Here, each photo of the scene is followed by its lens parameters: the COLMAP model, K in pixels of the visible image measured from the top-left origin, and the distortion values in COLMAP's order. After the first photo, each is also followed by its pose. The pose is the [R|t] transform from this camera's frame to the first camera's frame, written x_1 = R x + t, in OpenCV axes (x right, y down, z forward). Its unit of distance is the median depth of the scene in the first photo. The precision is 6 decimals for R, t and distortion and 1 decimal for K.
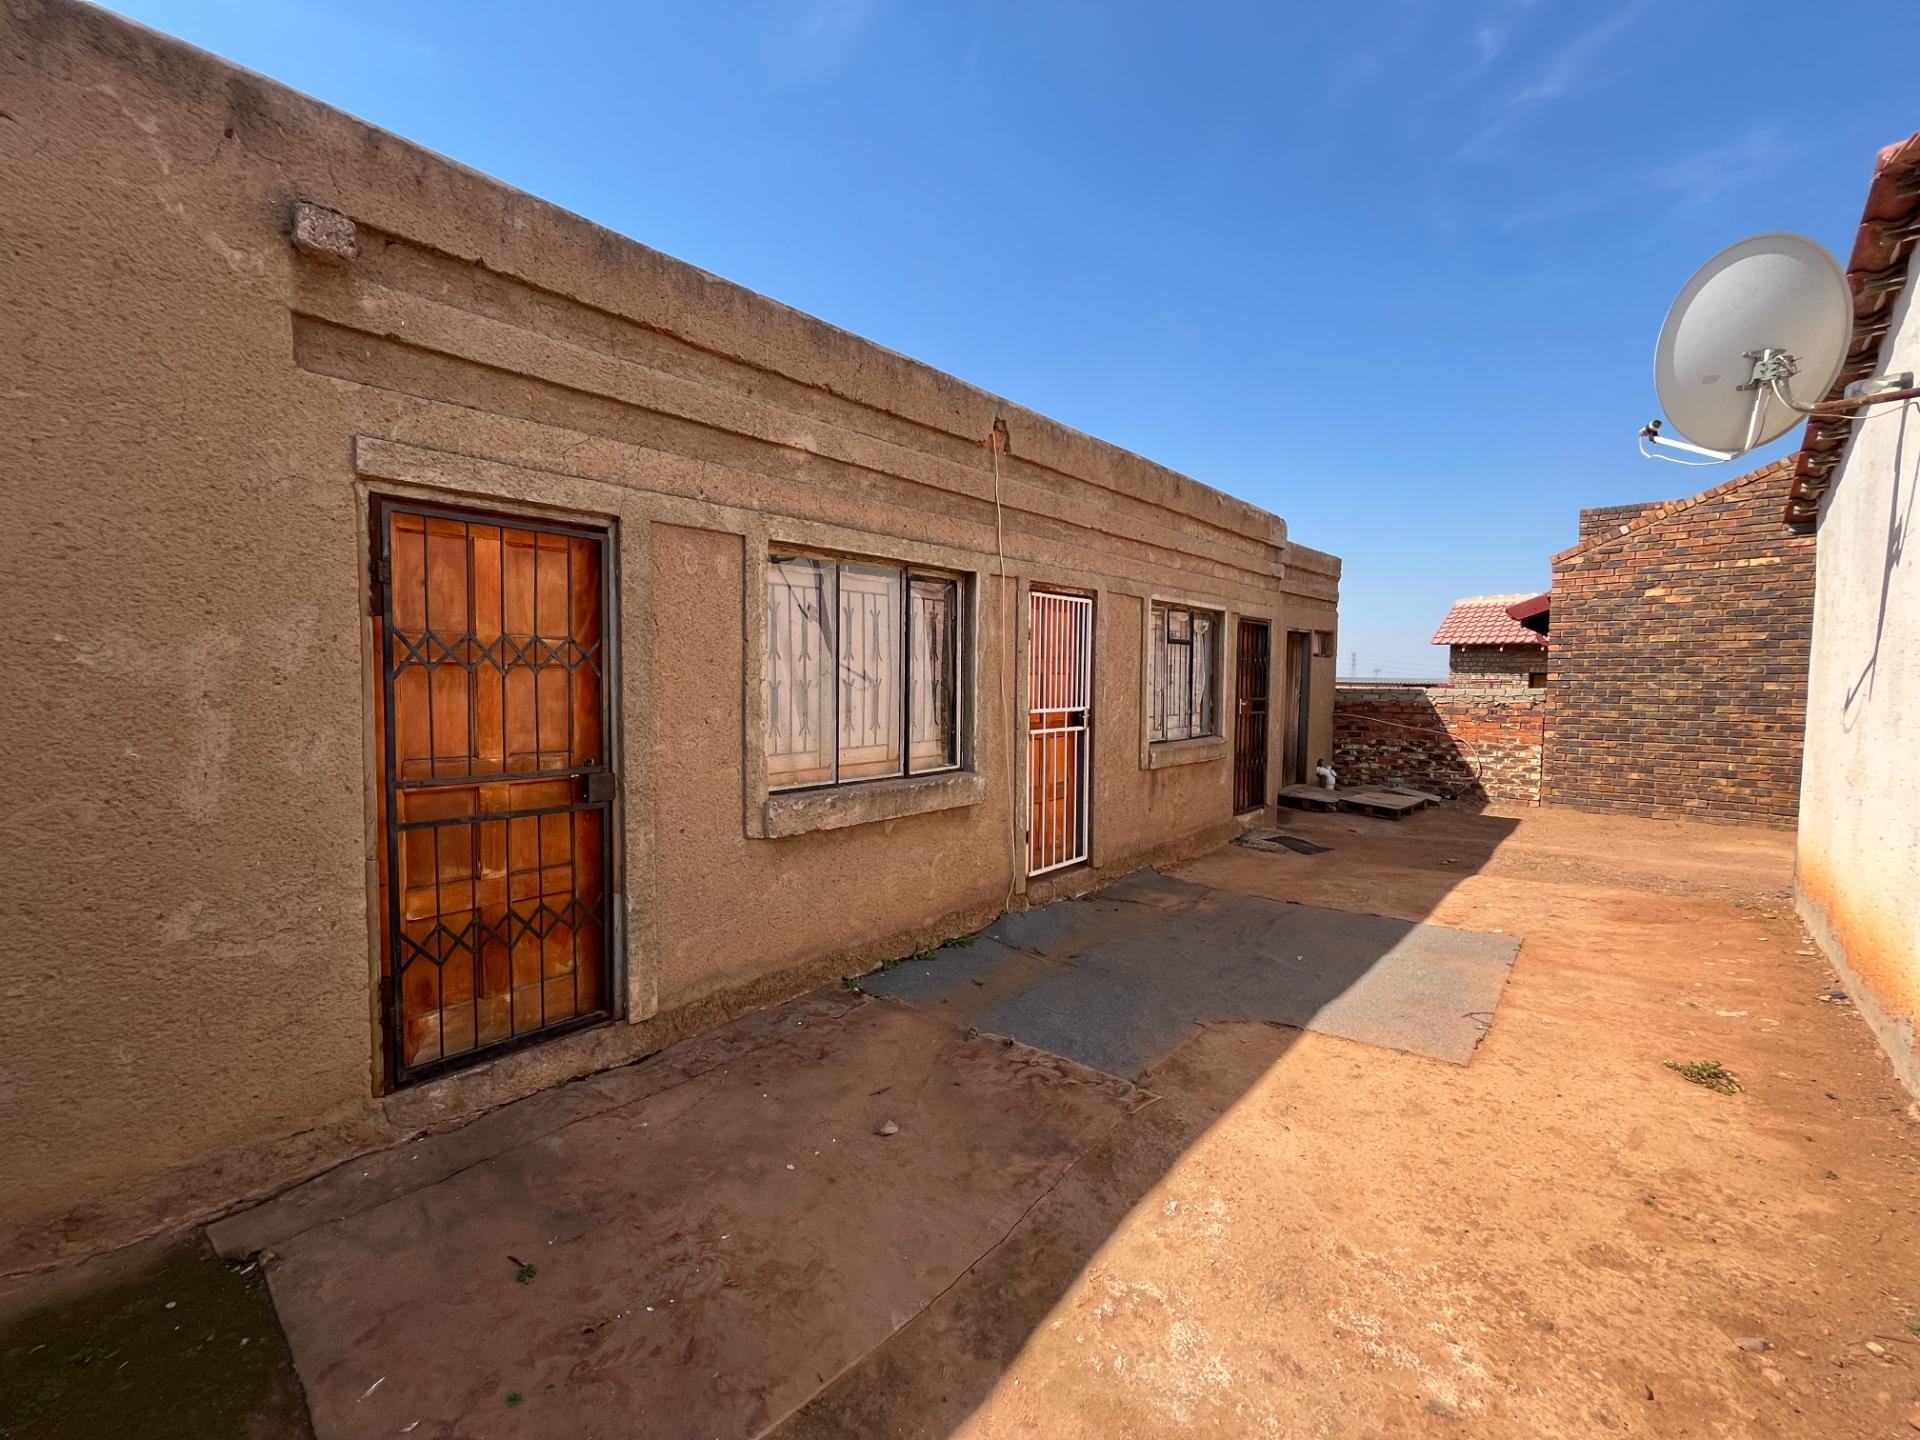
lens RADIAL K [[777.9, 0, 951.8], [0, 777.9, 719.5], [0, 0, 1]] dist [-0.001116, 0.000443]
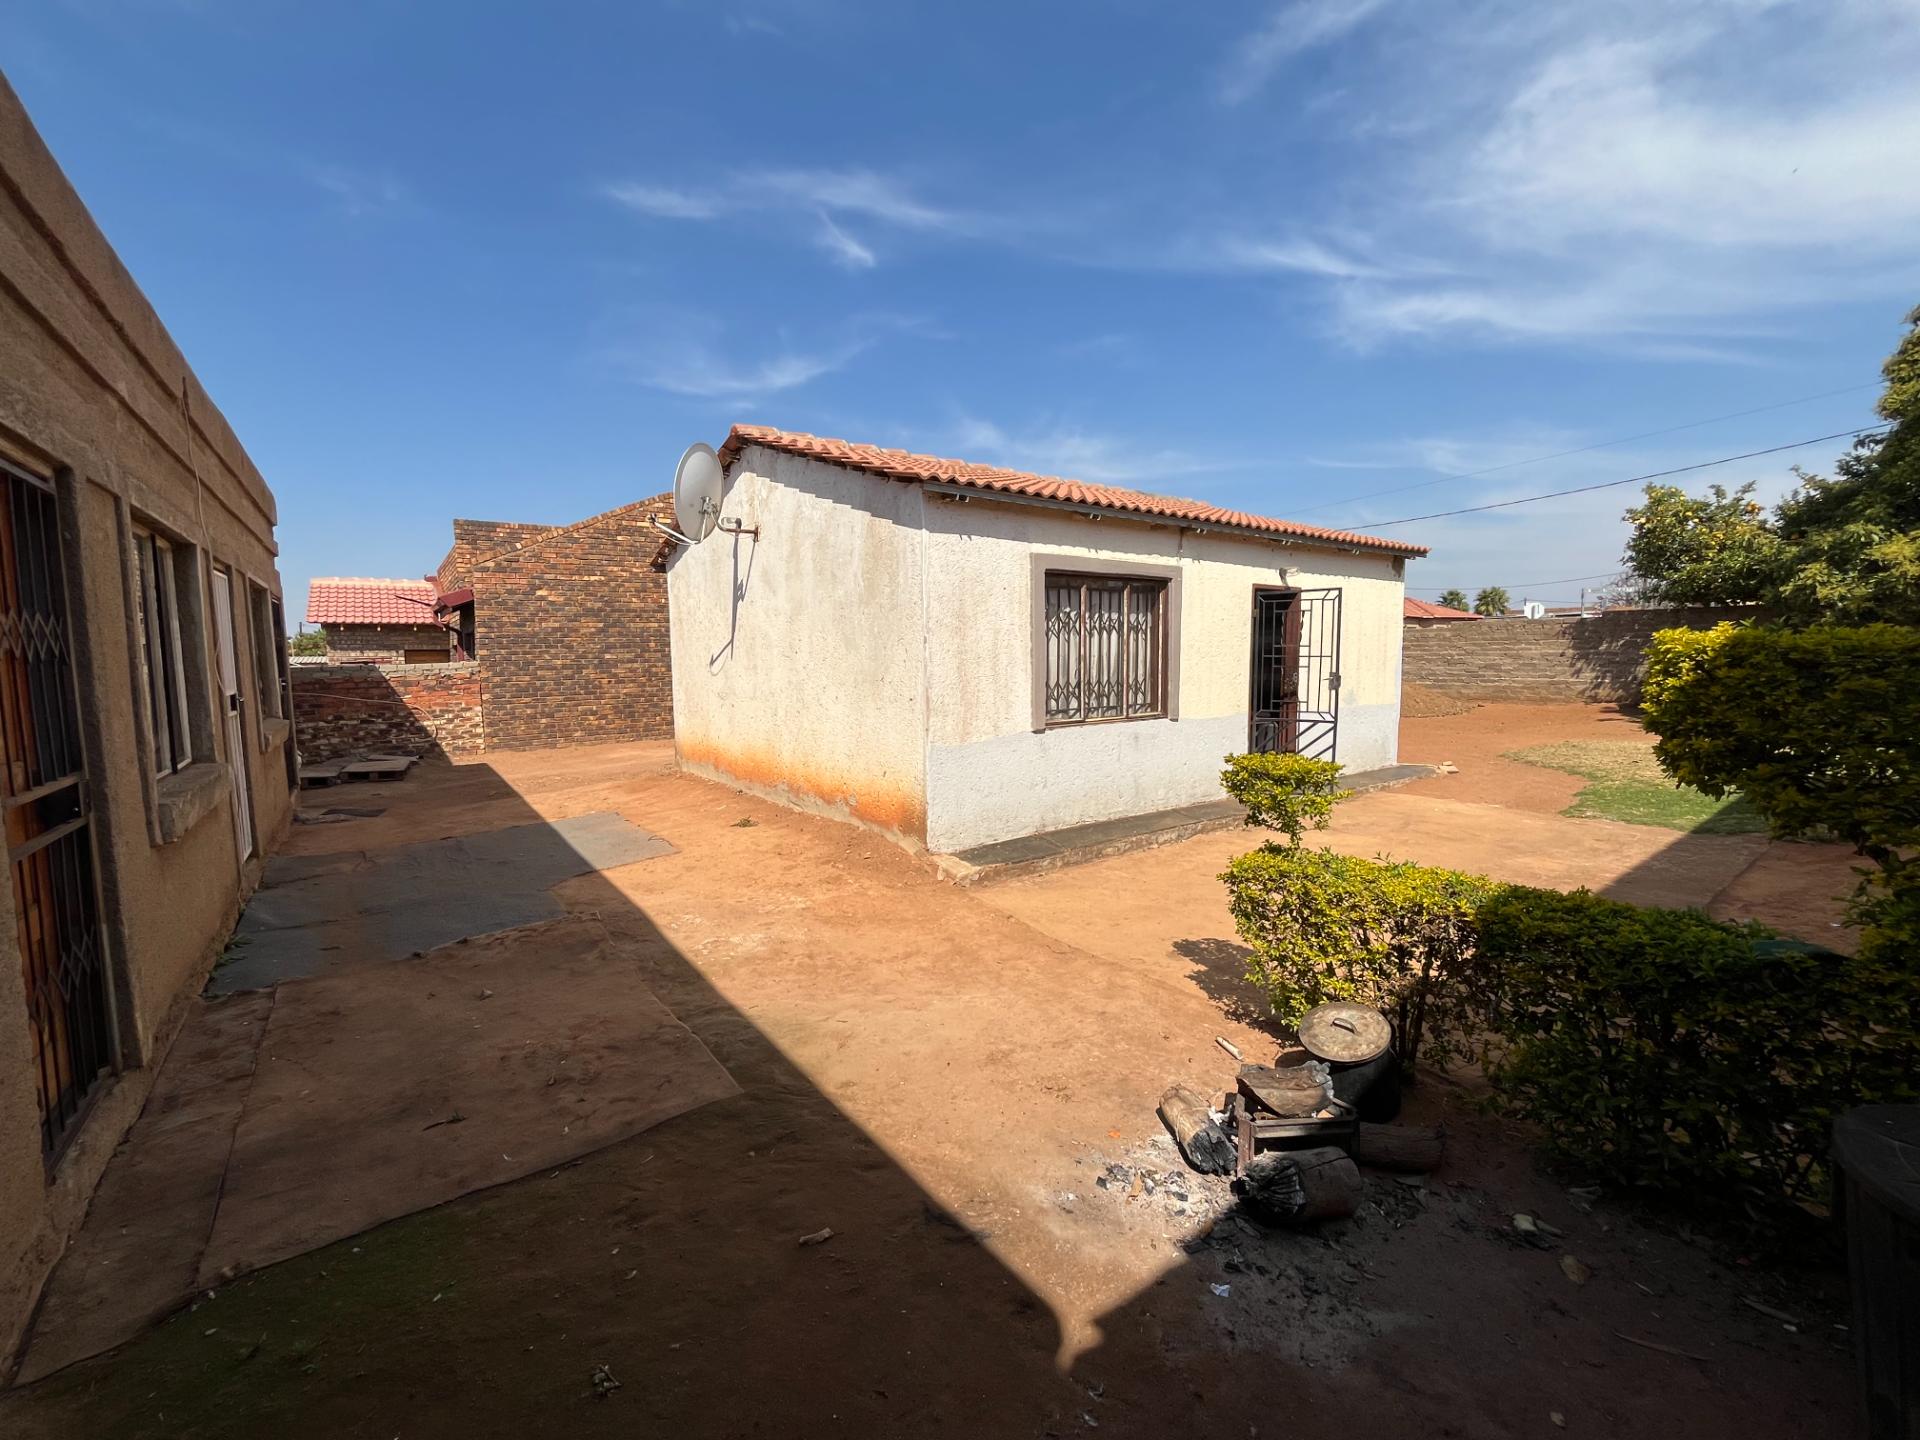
lens RADIAL K [[777.9, 0, 951.8], [0, 777.9, 719.5], [0, 0, 1]] dist [-0.001116, 0.000443]
pose [[0.196914, -0.098800, 0.975430, -0.801868], [0.070048, 0.993785, 0.086519, -0.002224], [-0.977915, 0.051290, 0.202611, -0.055302]]
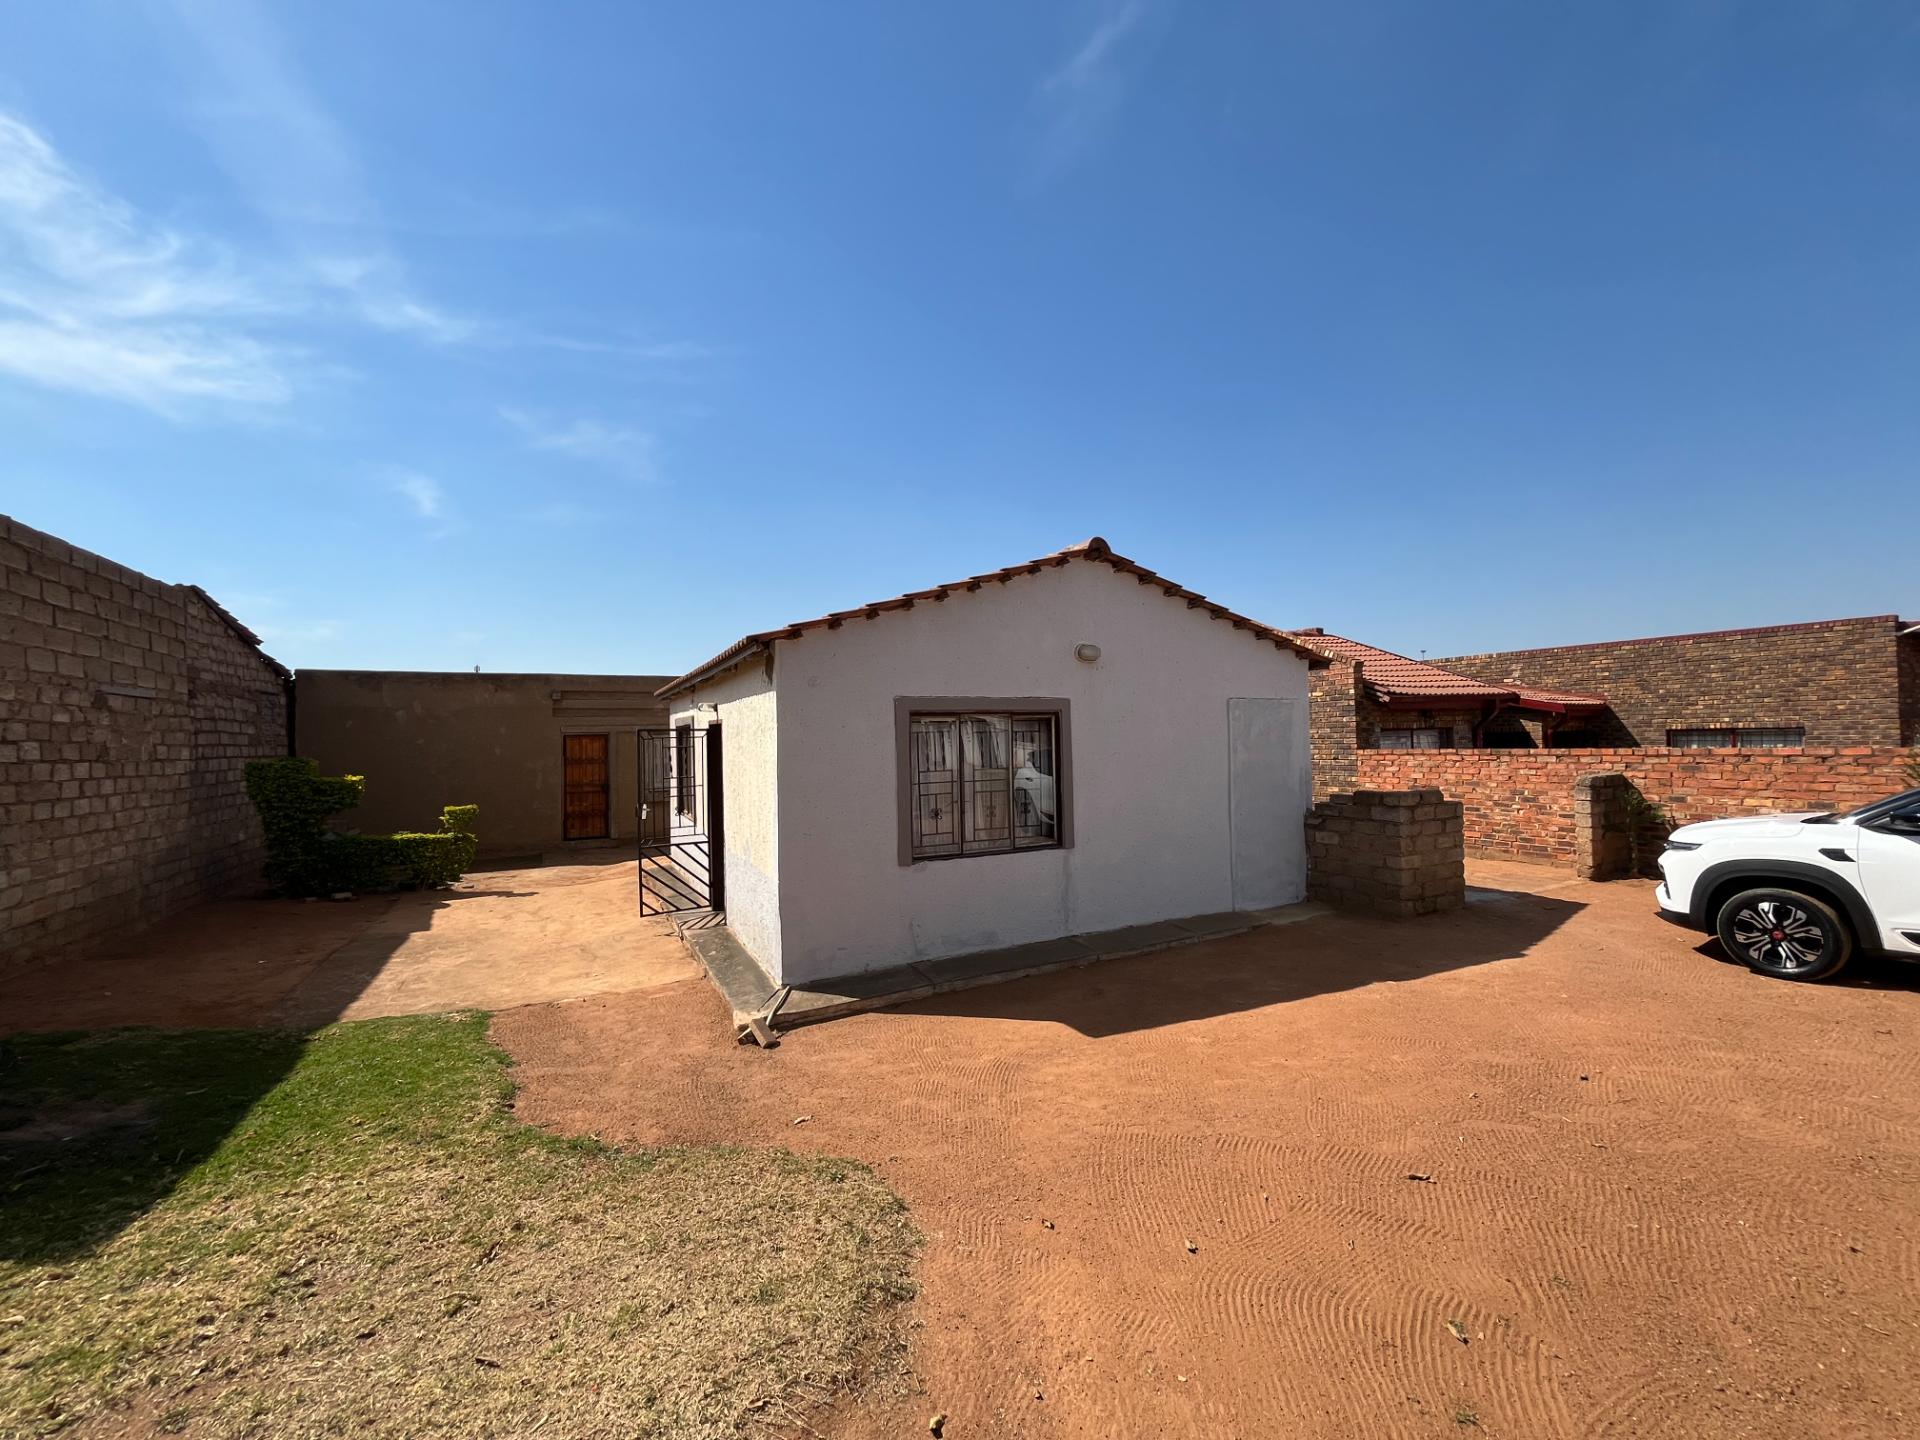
lens RADIAL K [[777.9, 0, 951.8], [0, 777.9, 719.5], [0, 0, 1]] dist [-0.001116, 0.000443]
pose [[0.927348, -0.037909, -0.372275, 2.436473], [0.008596, 0.996751, -0.080085, 0.049985], [0.374101, 0.071066, 0.924661, -1.954879]]
